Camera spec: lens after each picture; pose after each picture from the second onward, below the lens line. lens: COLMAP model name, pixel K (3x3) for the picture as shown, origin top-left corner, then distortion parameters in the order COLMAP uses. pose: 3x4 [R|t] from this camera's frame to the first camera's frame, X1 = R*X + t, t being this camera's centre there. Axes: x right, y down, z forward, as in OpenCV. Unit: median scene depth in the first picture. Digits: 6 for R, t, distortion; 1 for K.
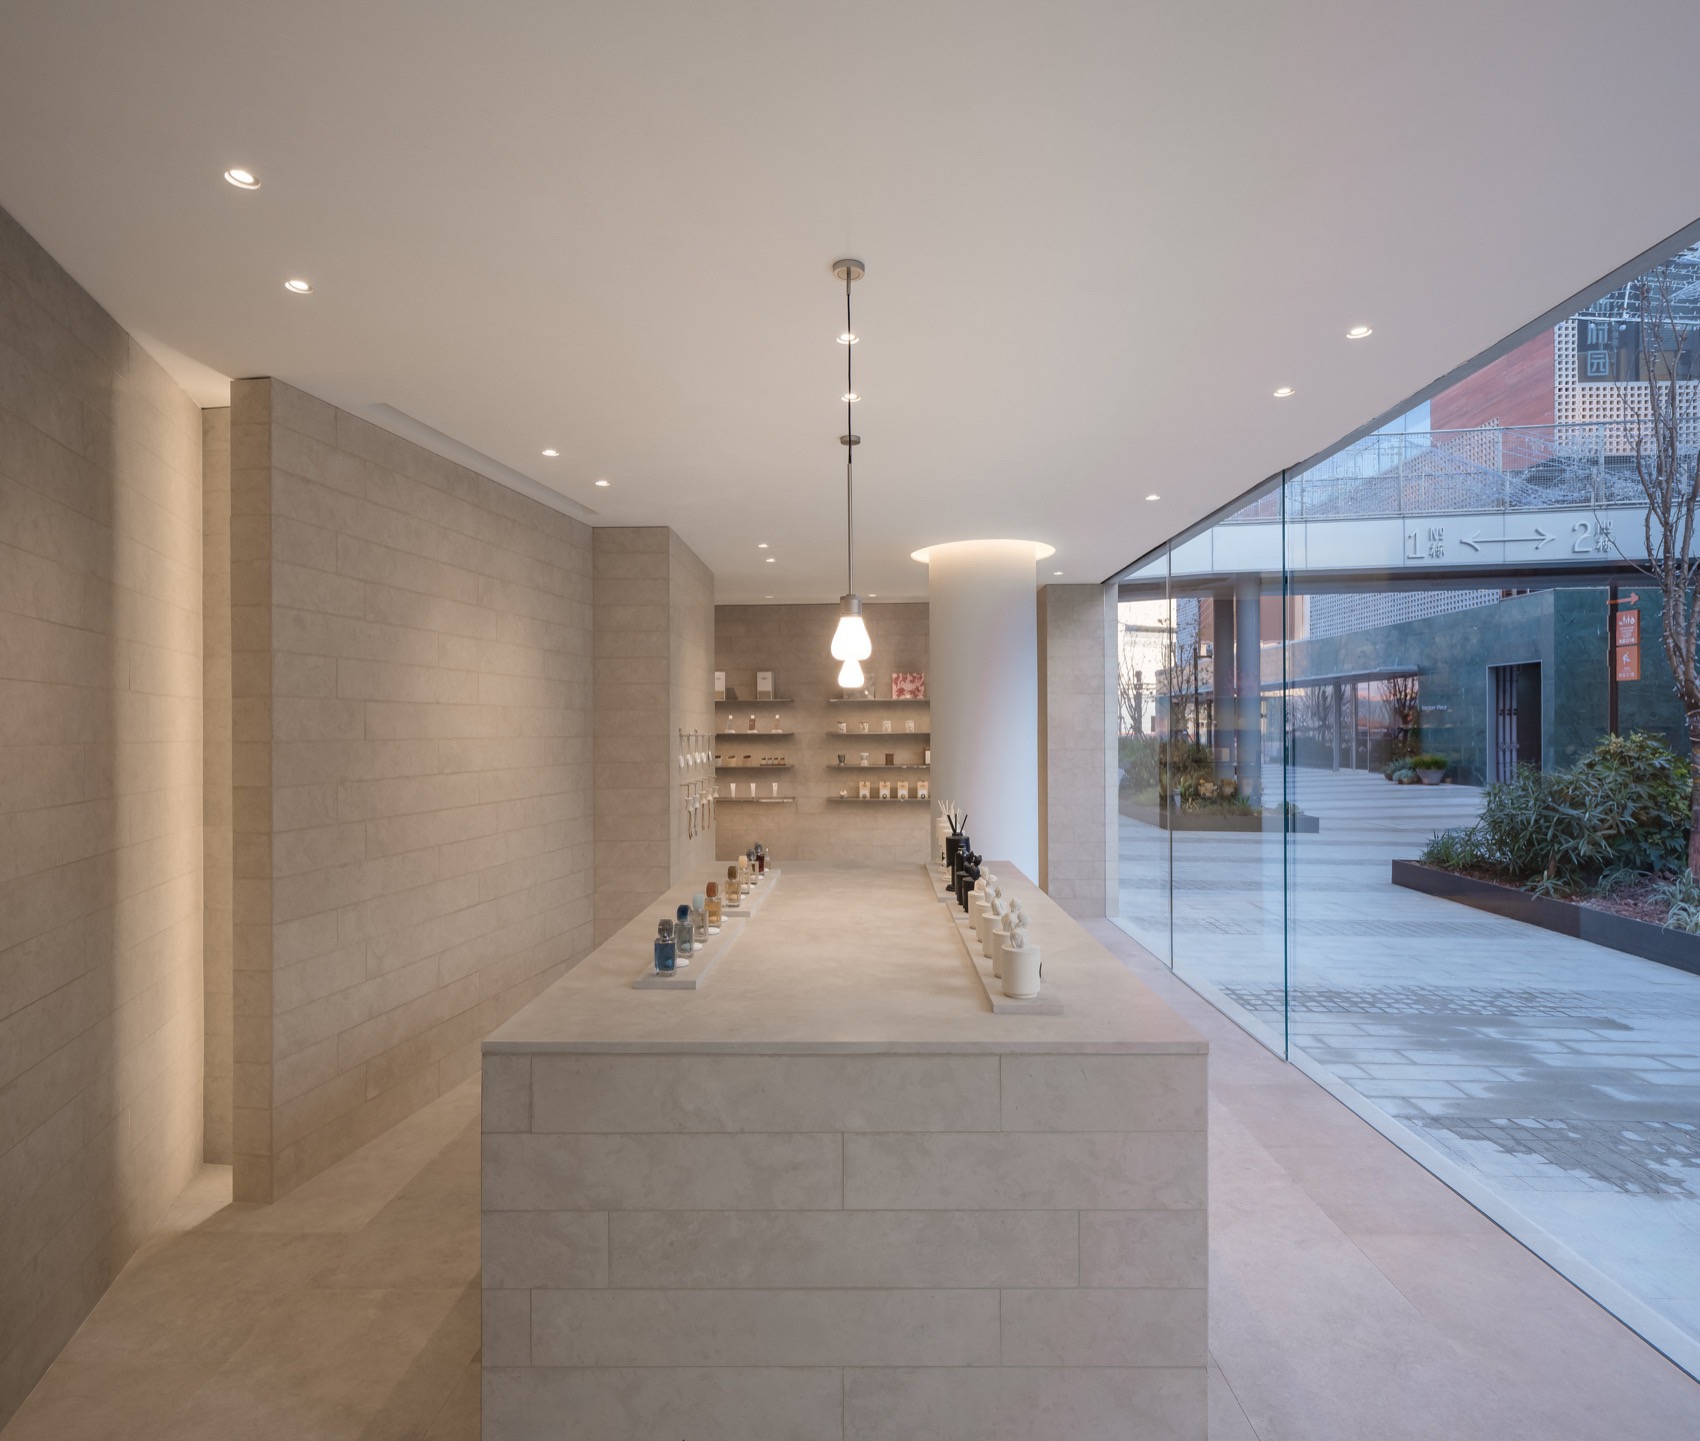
lens RADIAL K [[950.8, 0, 848.4], [0, 950.8, 726.8], [0, 0, 1]] dist [0.006465, -0.000842]
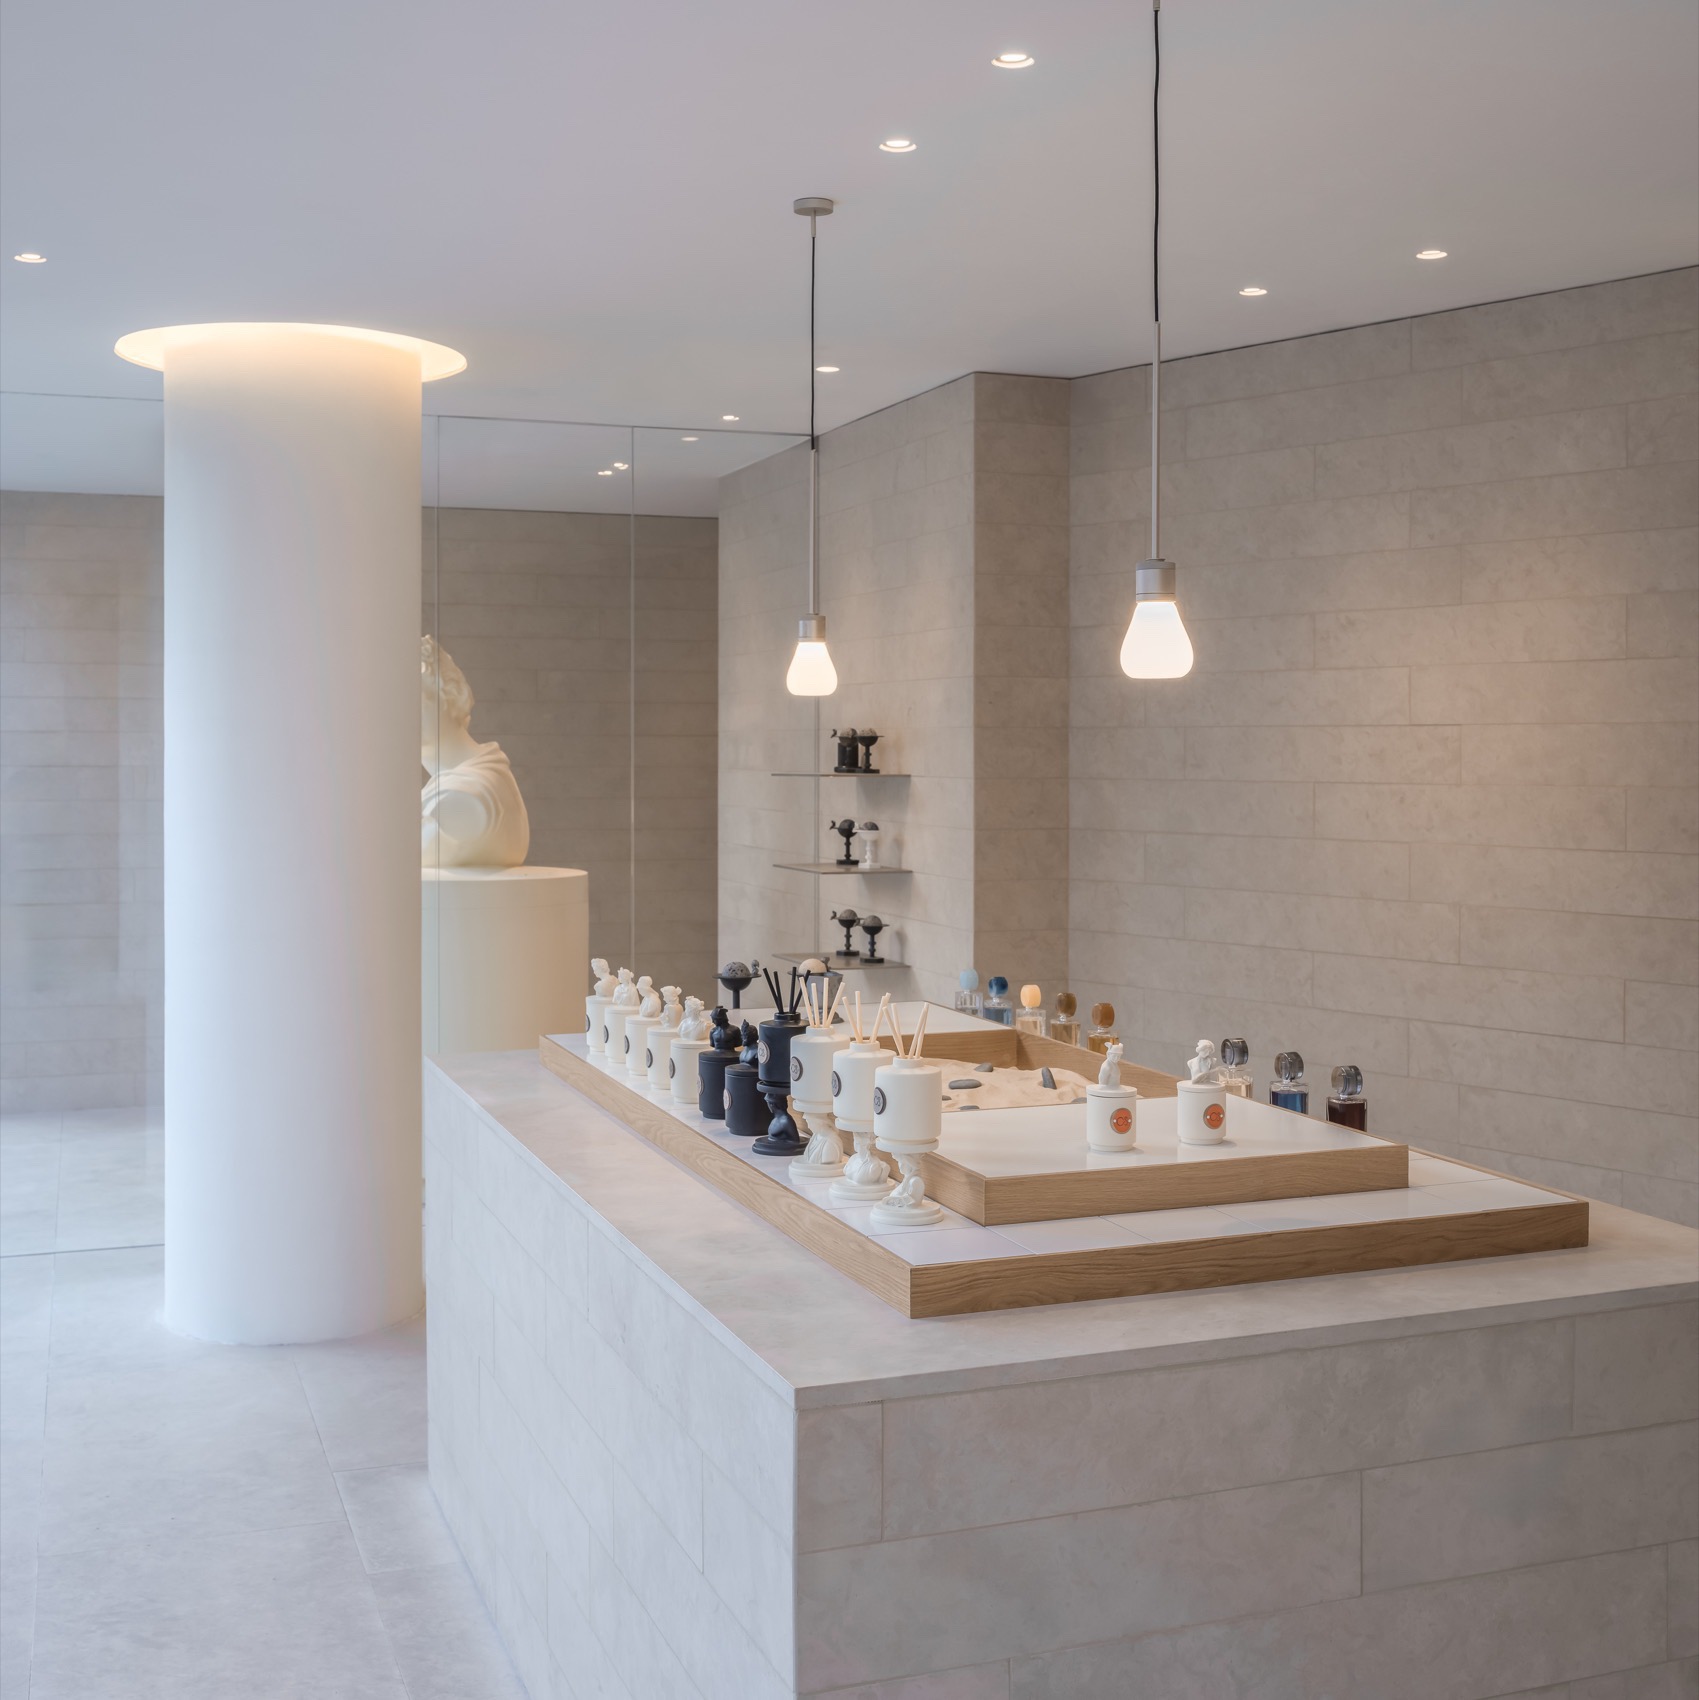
lens RADIAL K [[2111.5, 0, 880.2], [0, 2111.5, 761.9], [0, 0, 1]] dist [-0.021807, 0.000000]
pose [[-0.928180, 0.008705, -0.372030, 0.408647], [0.006229, 0.999950, 0.007858, -0.017866], [0.372079, 0.004976, -0.928188, 1.794853]]
